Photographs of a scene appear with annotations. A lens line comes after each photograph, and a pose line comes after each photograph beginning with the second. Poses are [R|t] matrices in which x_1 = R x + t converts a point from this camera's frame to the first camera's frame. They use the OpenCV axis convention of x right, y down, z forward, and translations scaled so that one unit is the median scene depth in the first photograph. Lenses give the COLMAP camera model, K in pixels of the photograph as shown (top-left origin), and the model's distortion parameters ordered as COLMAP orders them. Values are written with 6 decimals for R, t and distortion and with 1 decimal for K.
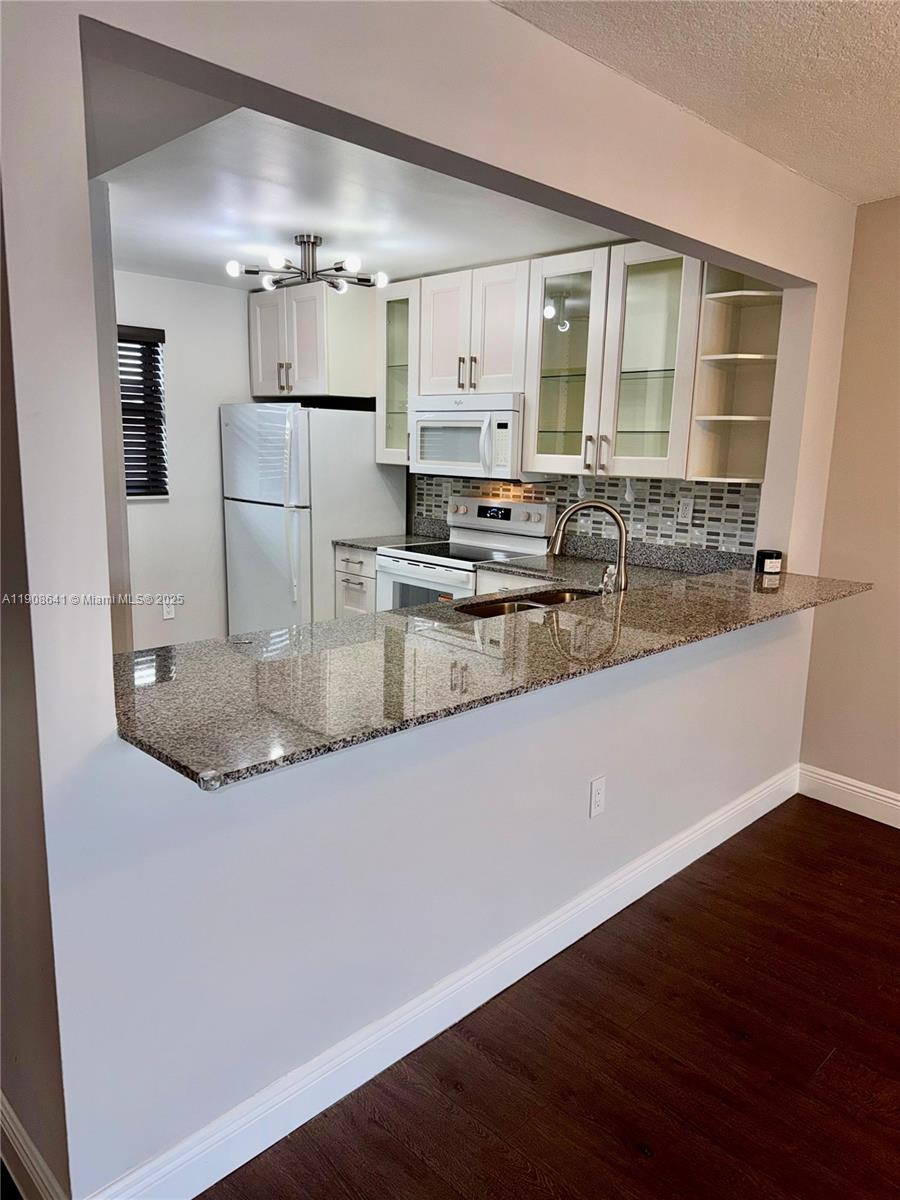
lens RADIAL K [[831.7, 0, 451.4], [0, 831.7, 622.5], [0, 0, 1]] dist [0.099710, 0.000399]
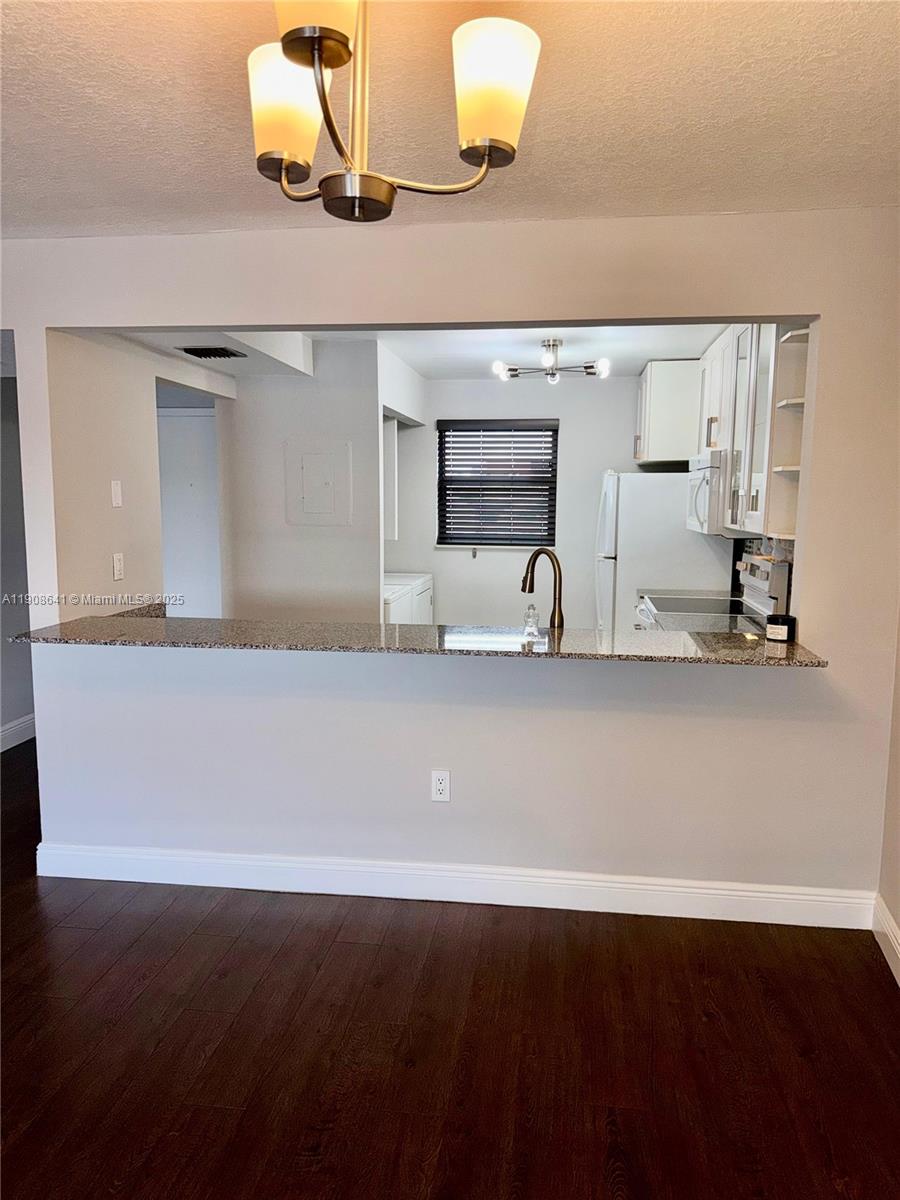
lens RADIAL K [[831.7, 0, 451.4], [0, 831.7, 622.5], [0, 0, 1]] dist [0.099710, 0.000399]
pose [[0.612523, 0.102325, -0.783801, 0.648935], [-0.165404, 0.986226, -0.000508, -0.015467], [0.772953, 0.129955, 0.621011, 0.143636]]
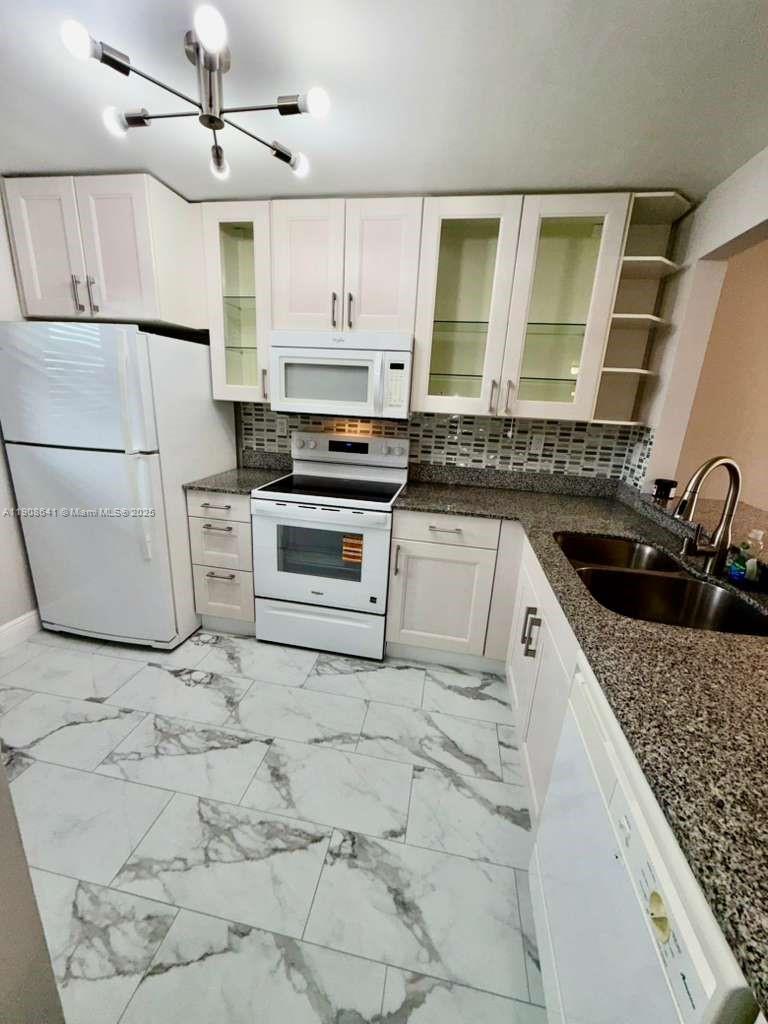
lens RADIAL K [[408.2, 0, 384.0], [0, 408.2, 512.0], [0, 0, 1]] dist [-0.000230, 0.000203]
pose [[0.817461, -0.140855, 0.558495, -0.242861], [0.091170, 0.989056, 0.116000, -0.113066], [-0.568722, -0.043908, 0.821357, 0.564392]]
